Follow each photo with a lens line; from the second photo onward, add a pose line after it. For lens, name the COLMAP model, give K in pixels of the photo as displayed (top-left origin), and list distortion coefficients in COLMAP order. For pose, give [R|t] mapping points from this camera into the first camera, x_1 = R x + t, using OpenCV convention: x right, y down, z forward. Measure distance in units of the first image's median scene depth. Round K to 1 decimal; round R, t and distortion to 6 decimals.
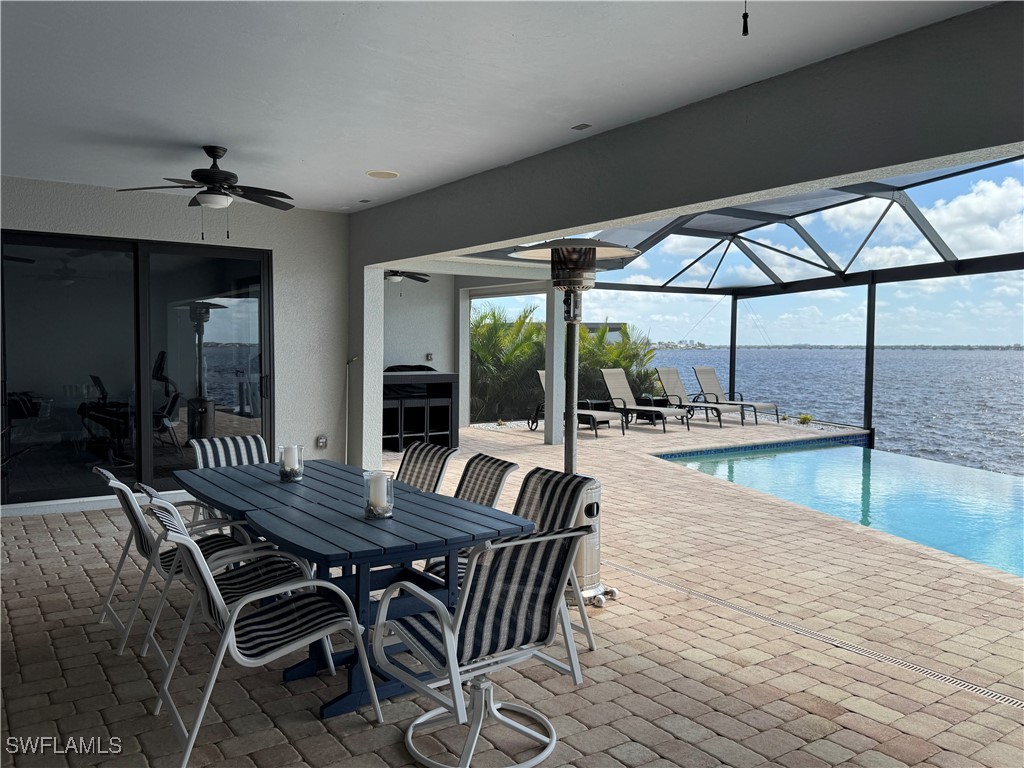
lens RADIAL K [[837.9, 0, 504.5], [0, 837.9, 384.5], [0, 0, 1]] dist [0.000049, -0.013518]
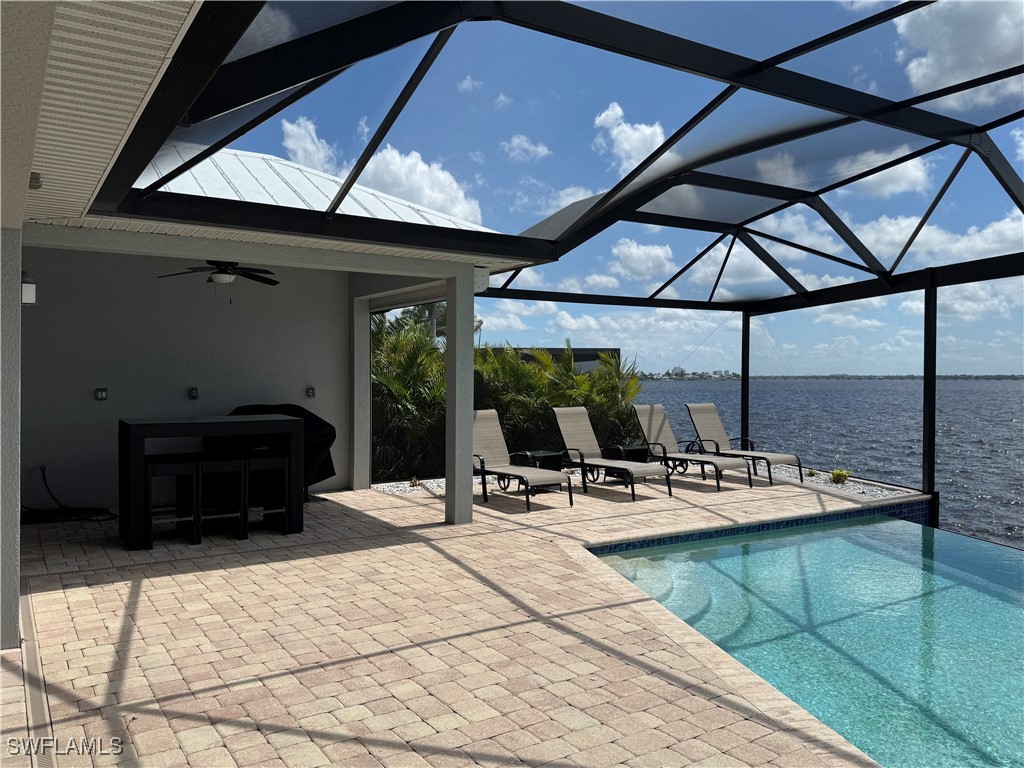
lens RADIAL K [[837.9, 0, 511.5], [0, 837.9, 380.6], [0, 0, 1]] dist [0.000049, -0.013518]
pose [[0.999512, -0.002579, -0.031141, 0.094185], [0.001279, 0.999130, -0.041686, -0.011146], [0.031221, 0.041626, 0.998645, 0.253389]]
